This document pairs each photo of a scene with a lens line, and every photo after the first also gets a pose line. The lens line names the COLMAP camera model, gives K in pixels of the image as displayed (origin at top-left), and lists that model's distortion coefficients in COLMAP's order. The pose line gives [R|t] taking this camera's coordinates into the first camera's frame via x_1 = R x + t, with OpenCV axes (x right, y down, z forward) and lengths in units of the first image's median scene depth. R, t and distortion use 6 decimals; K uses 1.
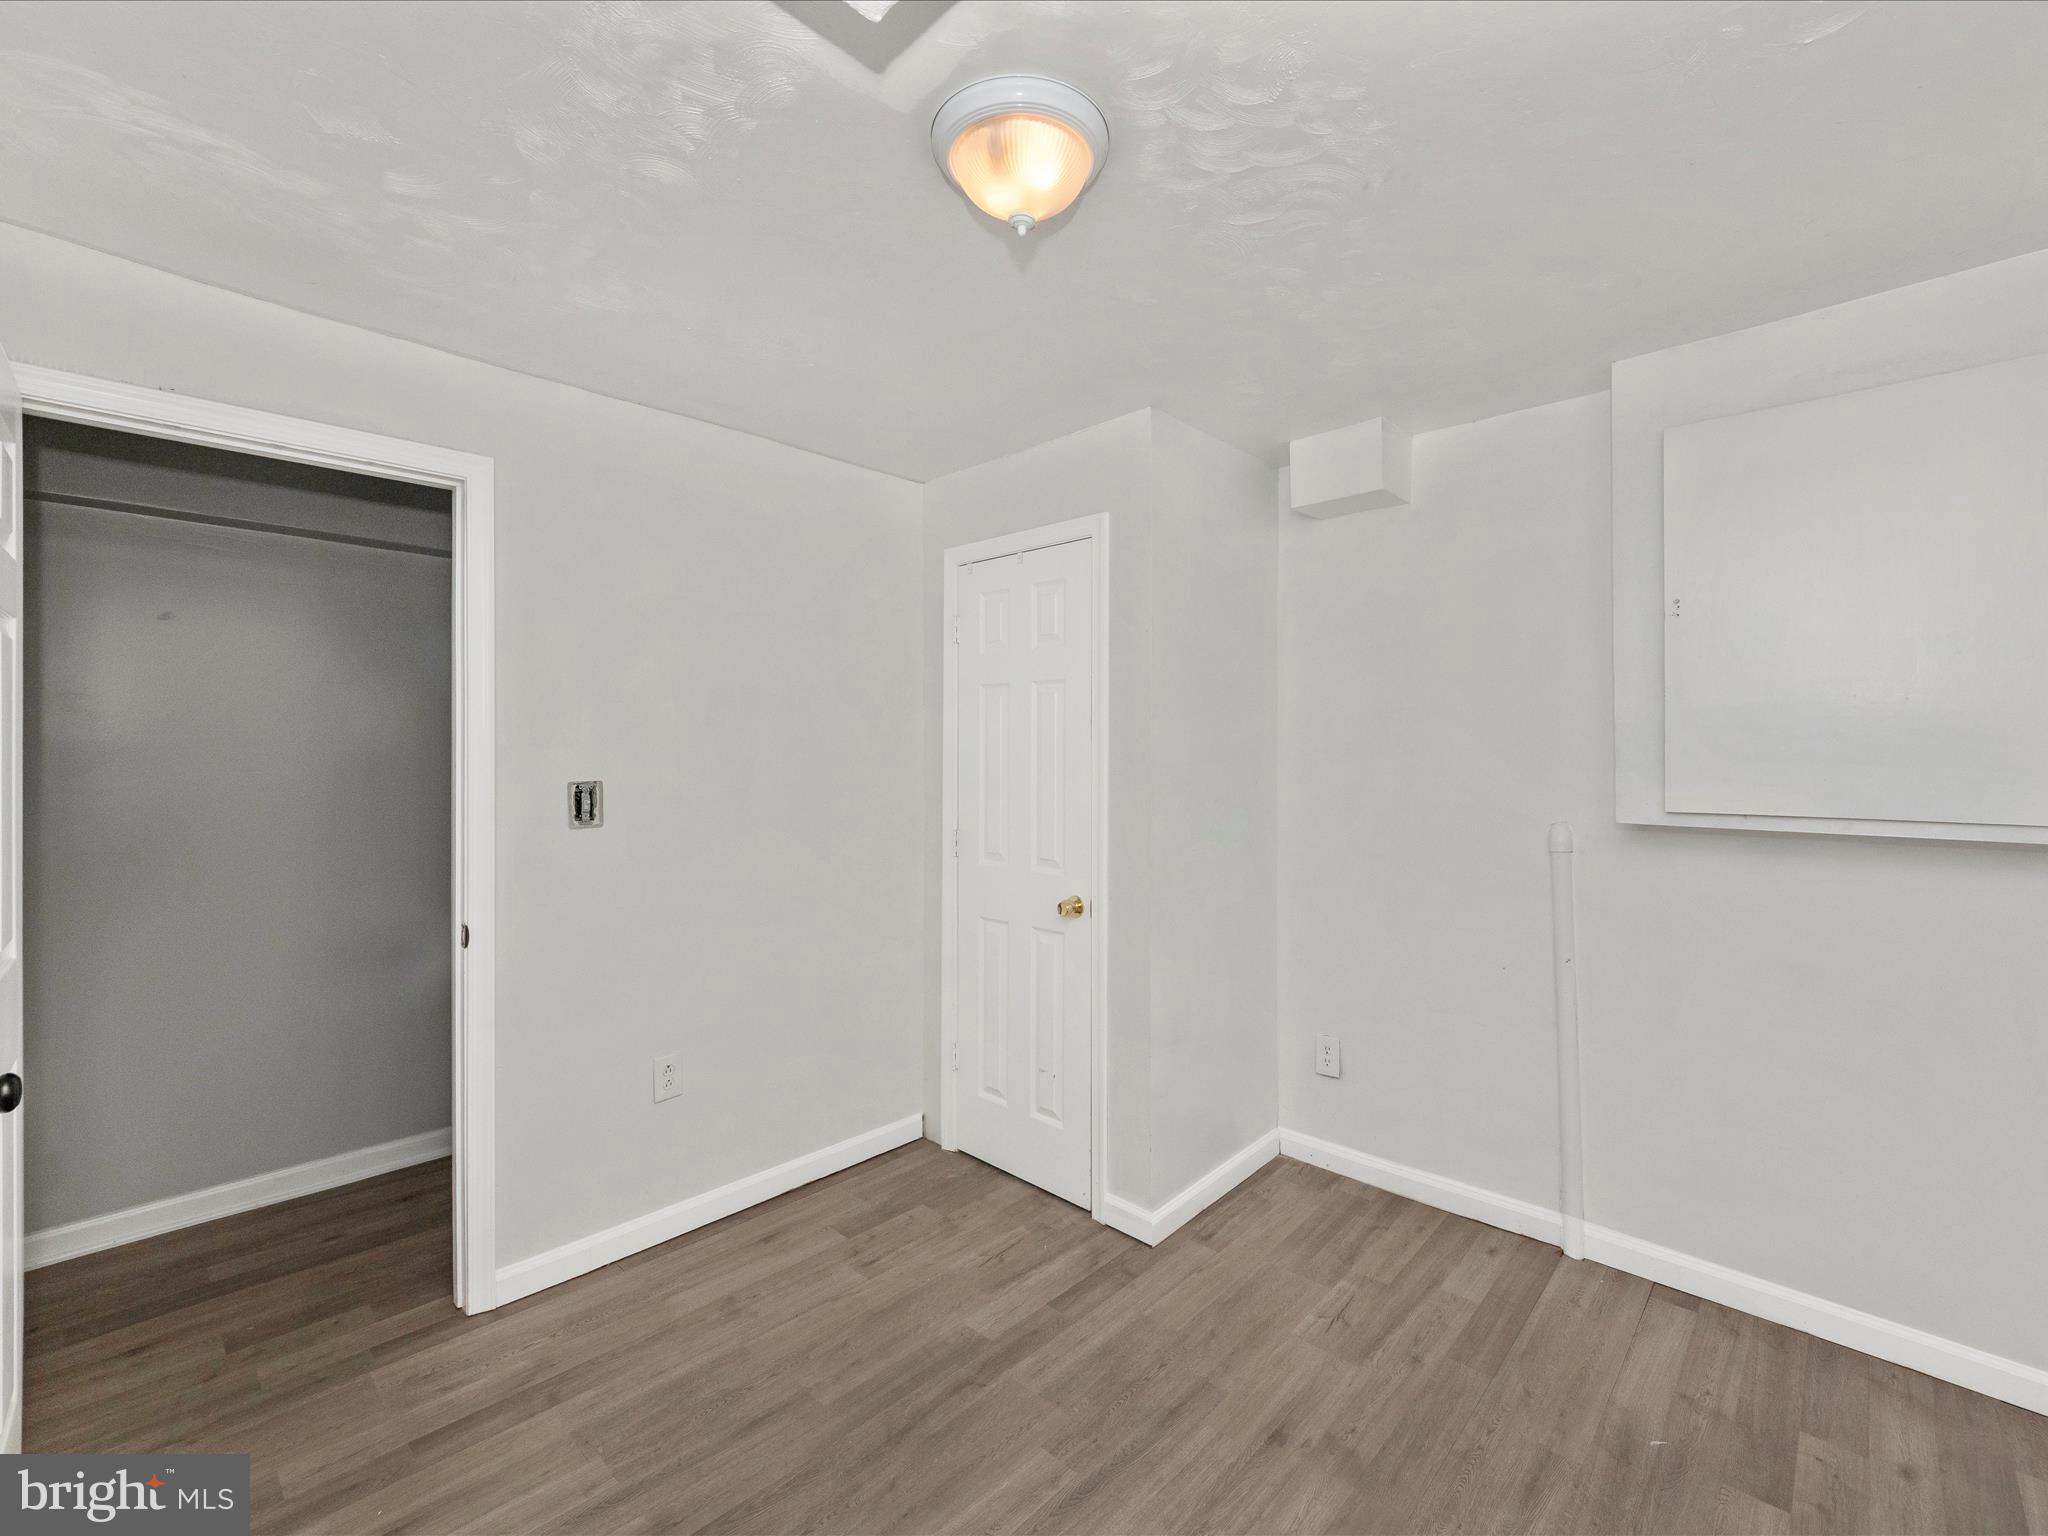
lens RADIAL K [[864.8, 0, 1036.8], [0, 864.8, 766.4], [0, 0, 1]] dist [-0.002249, -0.000887]
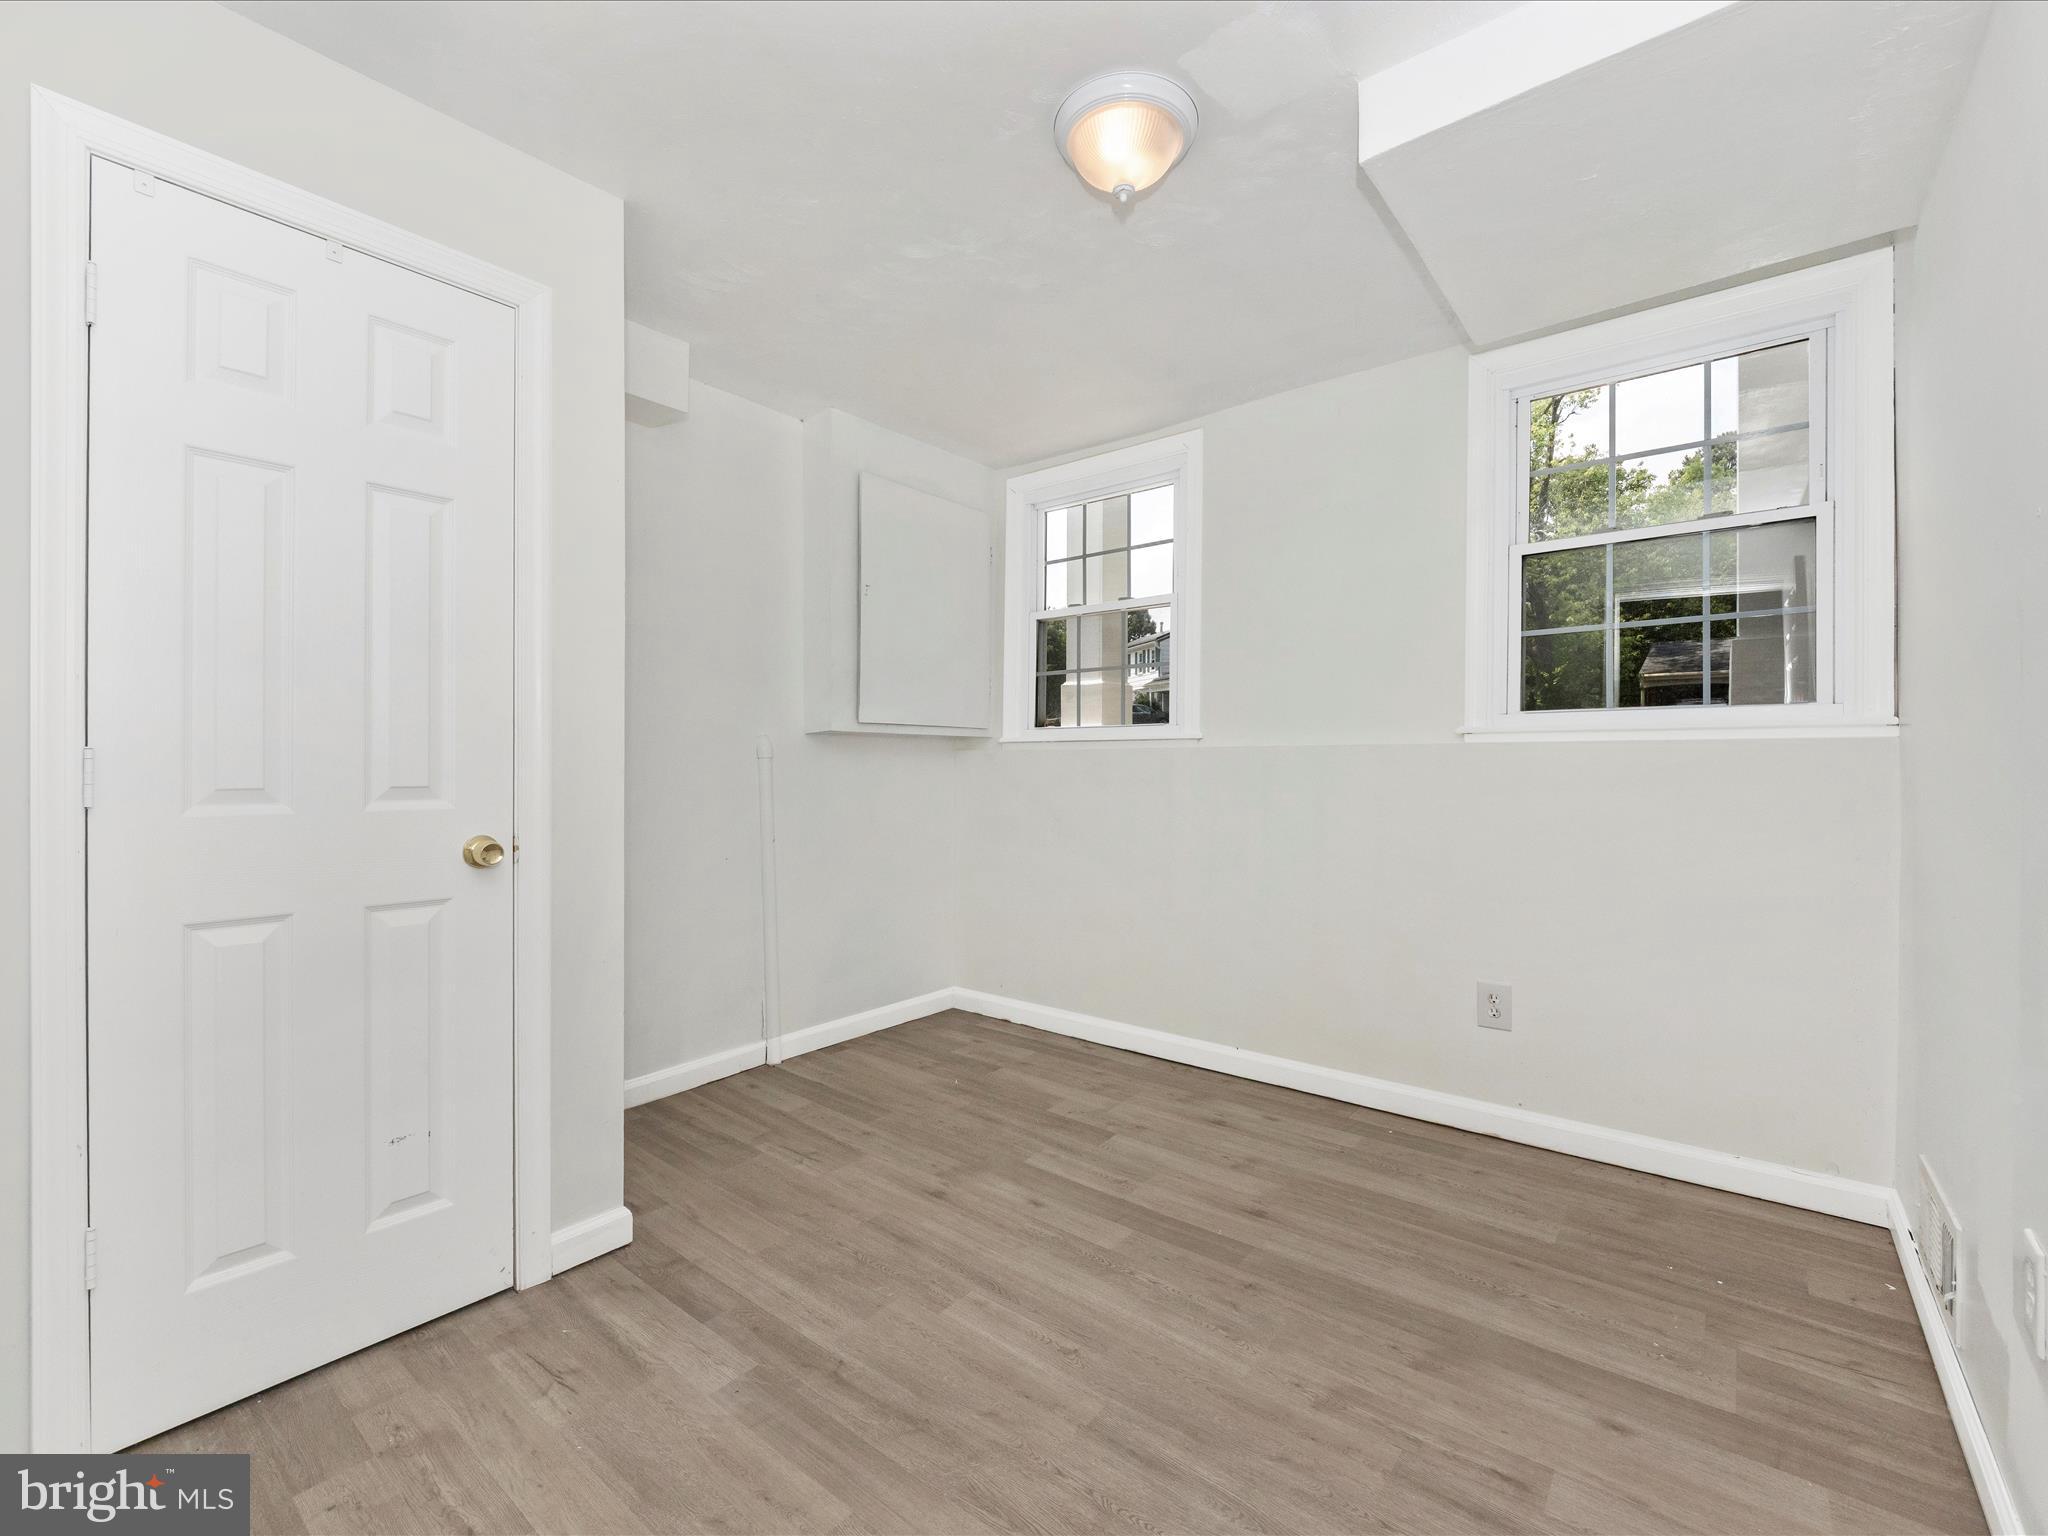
lens RADIAL K [[864.8, 0, 1036.8], [0, 864.8, 766.4], [0, 0, 1]] dist [-0.002249, -0.000887]
pose [[-0.064620, -0.008338, 0.997875, -0.801776], [0.012130, 0.999885, 0.009140, 0.117520], [-0.997836, 0.012695, -0.064512, 0.758408]]
